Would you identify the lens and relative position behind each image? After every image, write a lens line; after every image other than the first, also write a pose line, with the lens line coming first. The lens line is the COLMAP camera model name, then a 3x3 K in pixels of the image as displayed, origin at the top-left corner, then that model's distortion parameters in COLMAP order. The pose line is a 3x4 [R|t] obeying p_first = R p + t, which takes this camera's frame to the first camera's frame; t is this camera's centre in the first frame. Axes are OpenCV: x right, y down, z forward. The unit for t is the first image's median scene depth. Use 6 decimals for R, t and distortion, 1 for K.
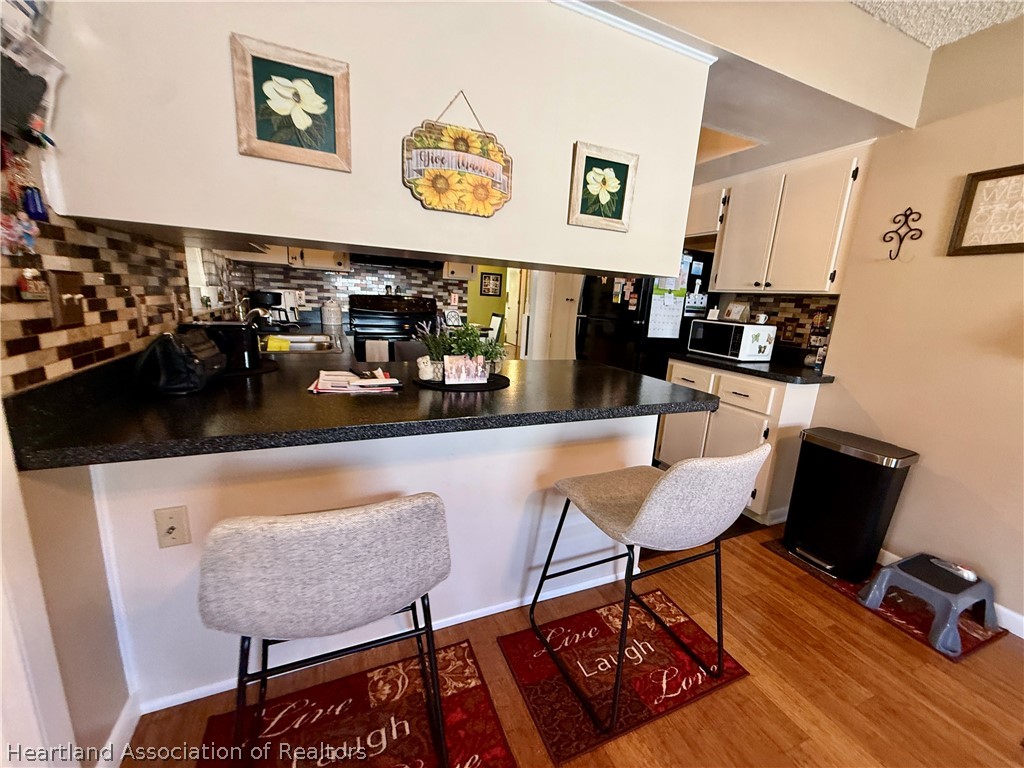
lens RADIAL K [[408.8, 0, 510.4], [0, 408.8, 385.3], [0, 0, 1]] dist [0.001774, -0.000435]
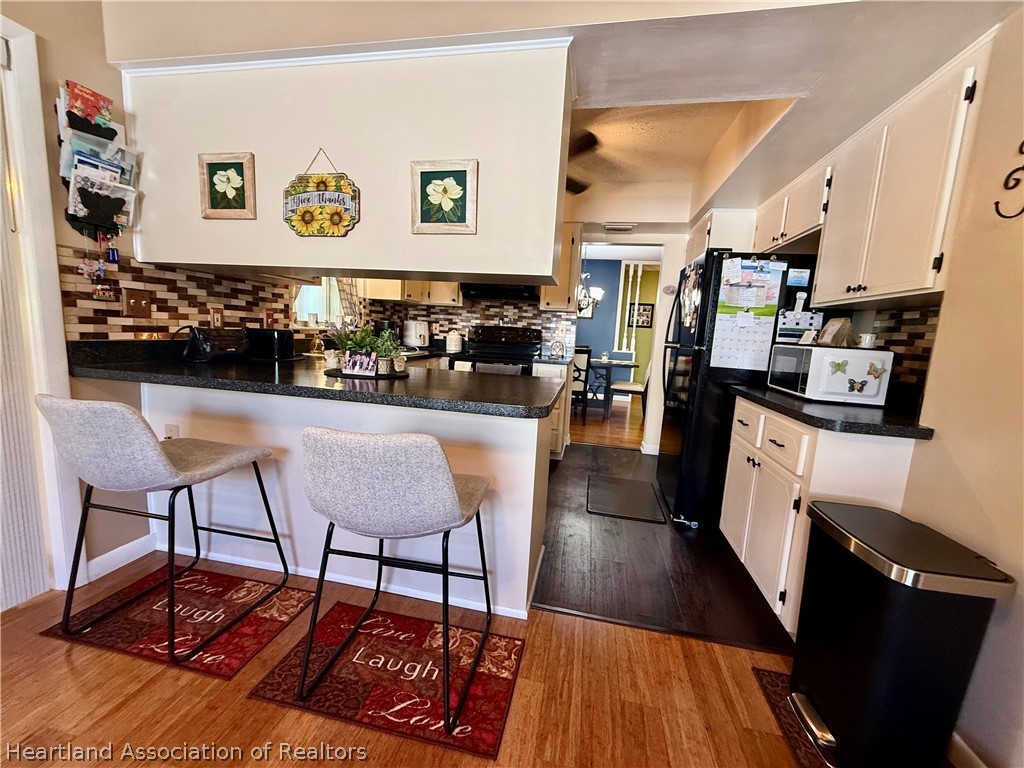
lens RADIAL K [[408.8, 0, 510.4], [0, 408.8, 385.3], [0, 0, 1]] dist [0.001774, -0.000435]
pose [[0.818734, 0.063976, -0.570598, 0.731260], [-0.130452, 0.988511, -0.076349, 0.046381], [0.559157, 0.136945, 0.817673, 0.210604]]
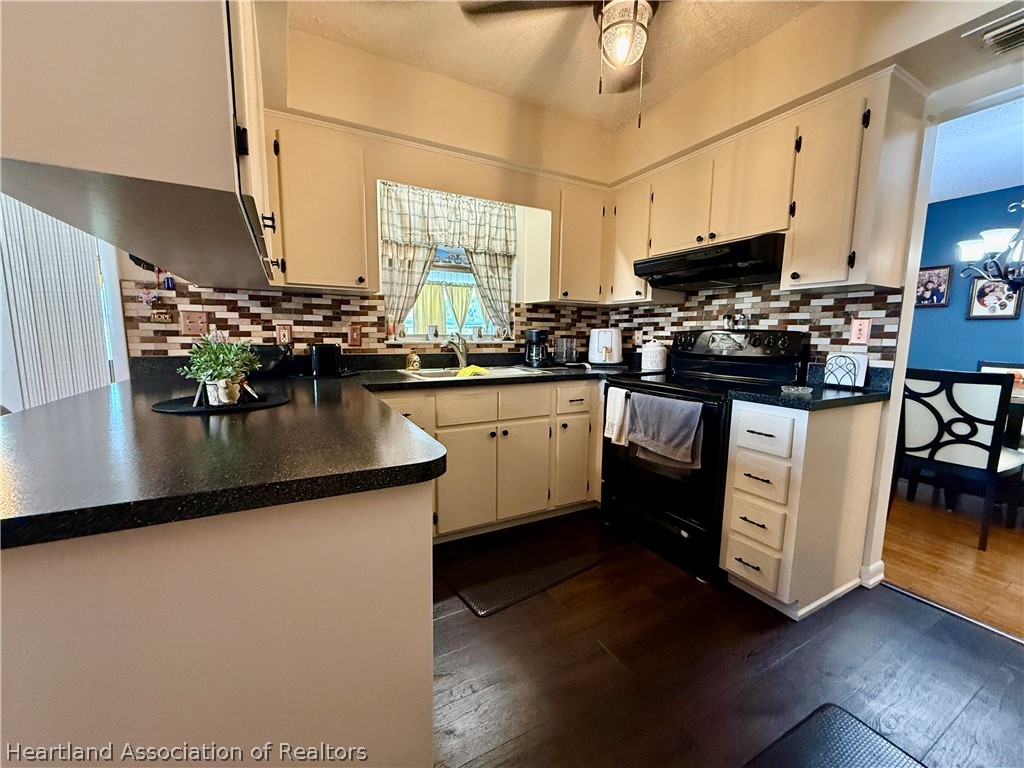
lens RADIAL K [[408.8, 0, 510.4], [0, 408.8, 385.3], [0, 0, 1]] dist [0.001774, -0.000435]
pose [[0.083602, 0.070651, -0.993992, 0.619932], [-0.220474, 0.974075, 0.050691, -0.176776], [0.971803, 0.214912, 0.097012, 1.195975]]
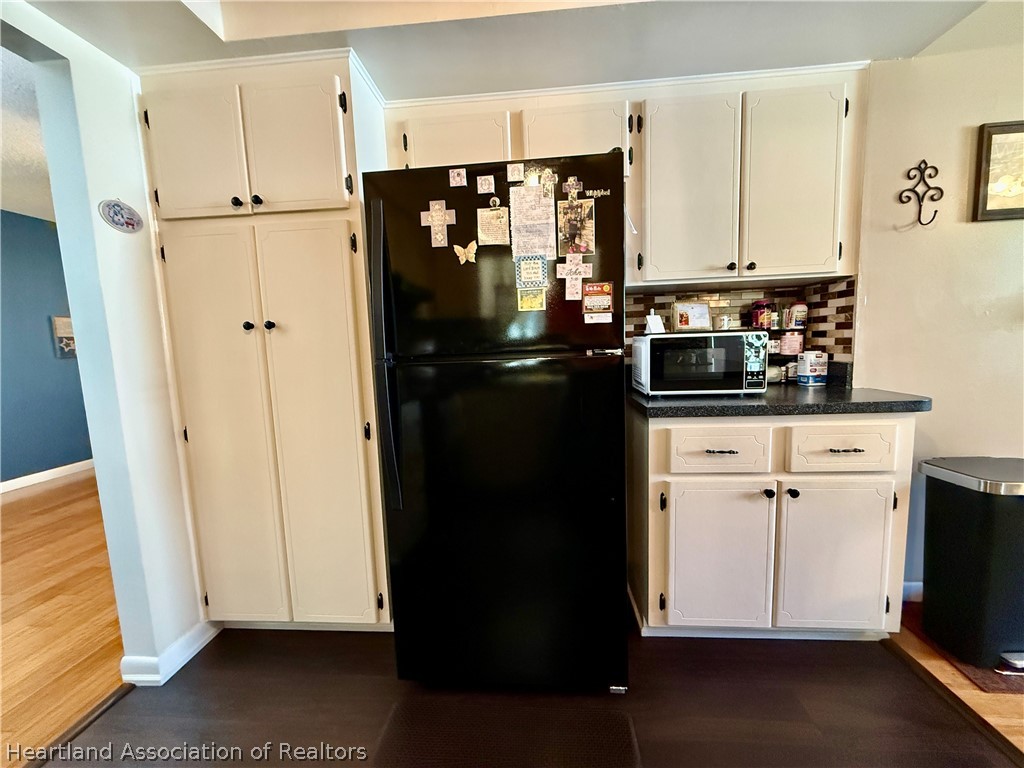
lens RADIAL K [[408.8, 0, 510.4], [0, 408.8, 385.3], [0, 0, 1]] dist [0.001774, -0.000435]
pose [[0.472200, -0.170275, 0.864889, -0.145193], [0.252353, 0.966213, 0.052447, -0.258789], [-0.844598, 0.193492, 0.499215, 1.361714]]
